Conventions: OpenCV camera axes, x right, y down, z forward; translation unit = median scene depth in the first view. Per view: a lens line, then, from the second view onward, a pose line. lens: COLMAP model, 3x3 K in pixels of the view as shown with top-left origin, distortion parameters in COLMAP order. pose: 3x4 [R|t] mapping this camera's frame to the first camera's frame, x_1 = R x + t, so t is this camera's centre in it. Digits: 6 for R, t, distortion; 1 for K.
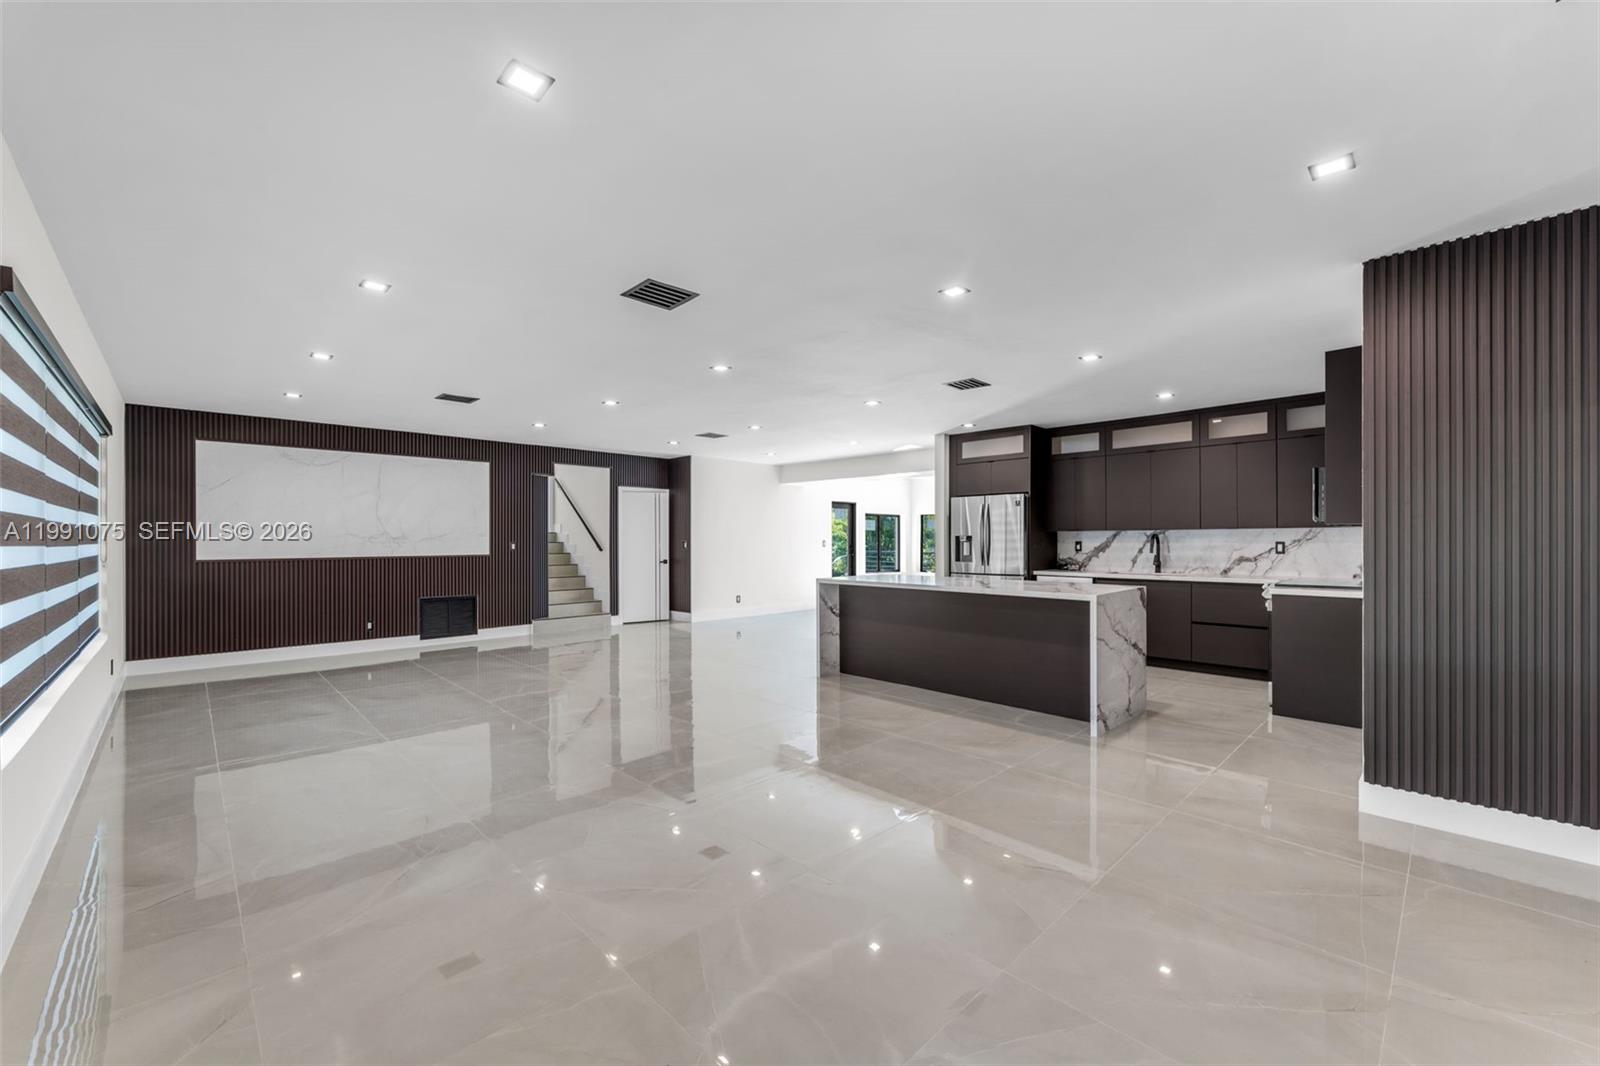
lens RADIAL K [[648.1, 0, 793.6], [0, 648.1, 539.2], [0, 0, 1]] dist [0.002500, -0.000055]
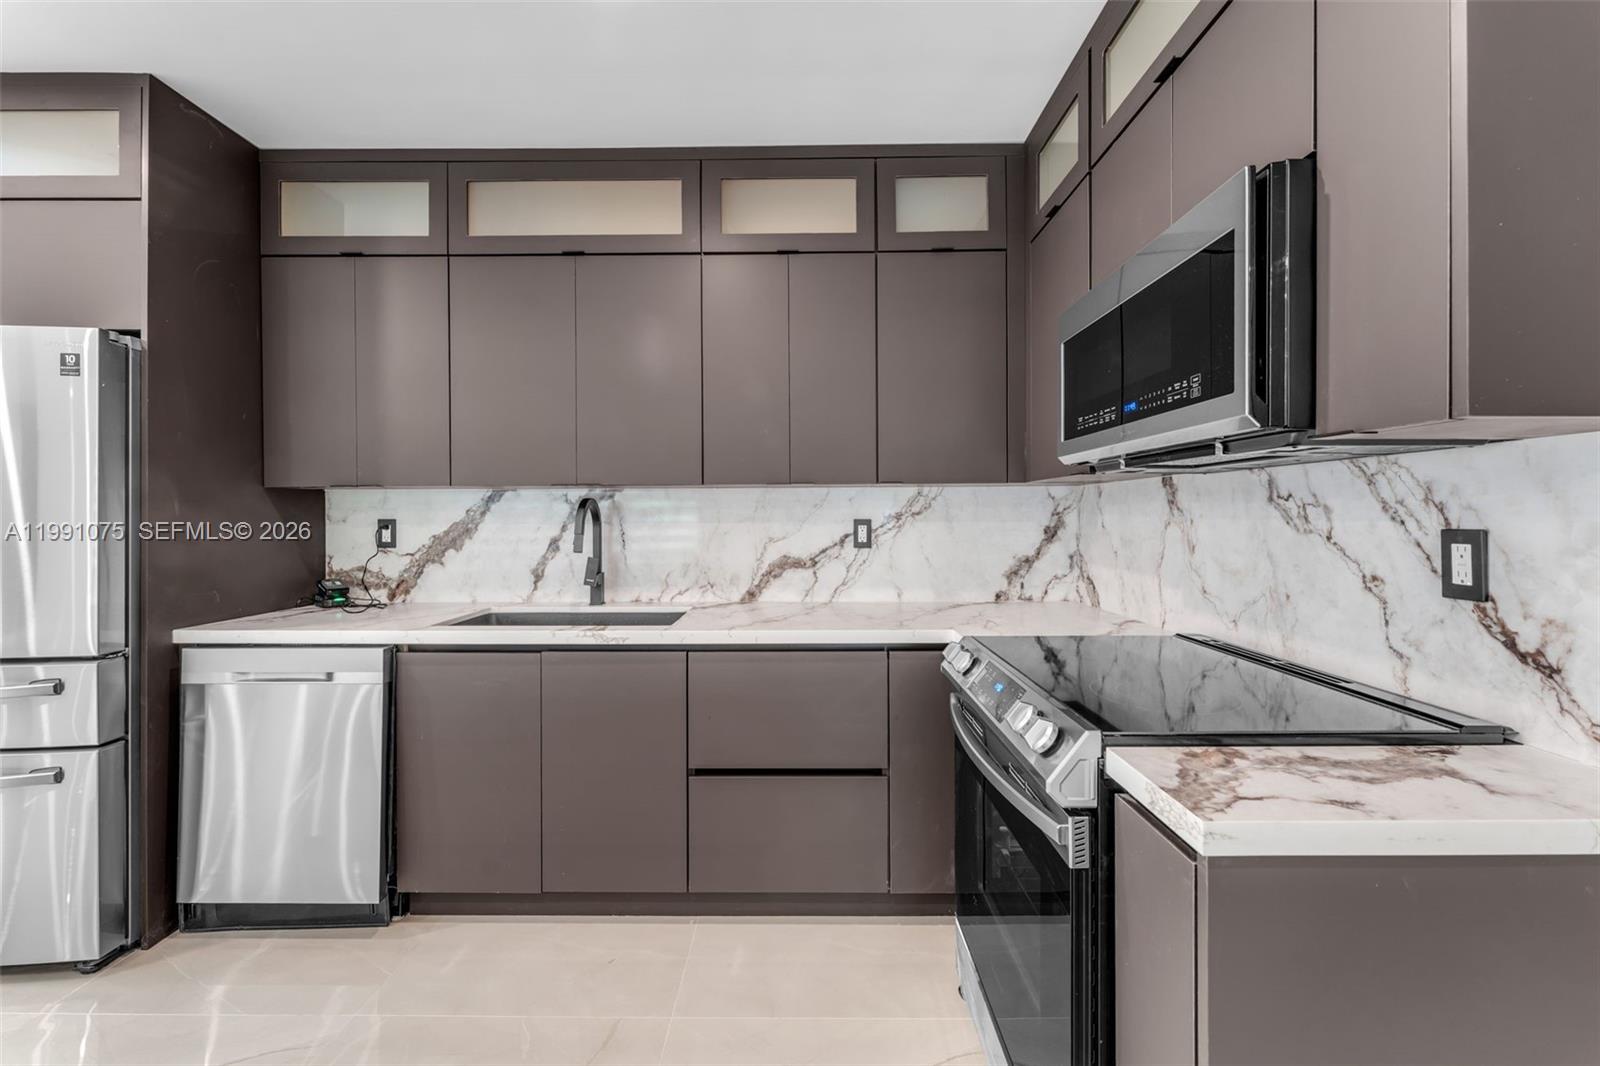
lens RADIAL K [[648.1, 0, 802.0], [0, 648.1, 519.8], [0, 0, 1]] dist [0.002500, -0.000055]
pose [[0.704711, -0.001192, 0.709493, 0.387355], [-0.000009, 0.999999, 0.001689, 0.003256], [-0.709494, -0.001197, 0.704710, 0.666745]]
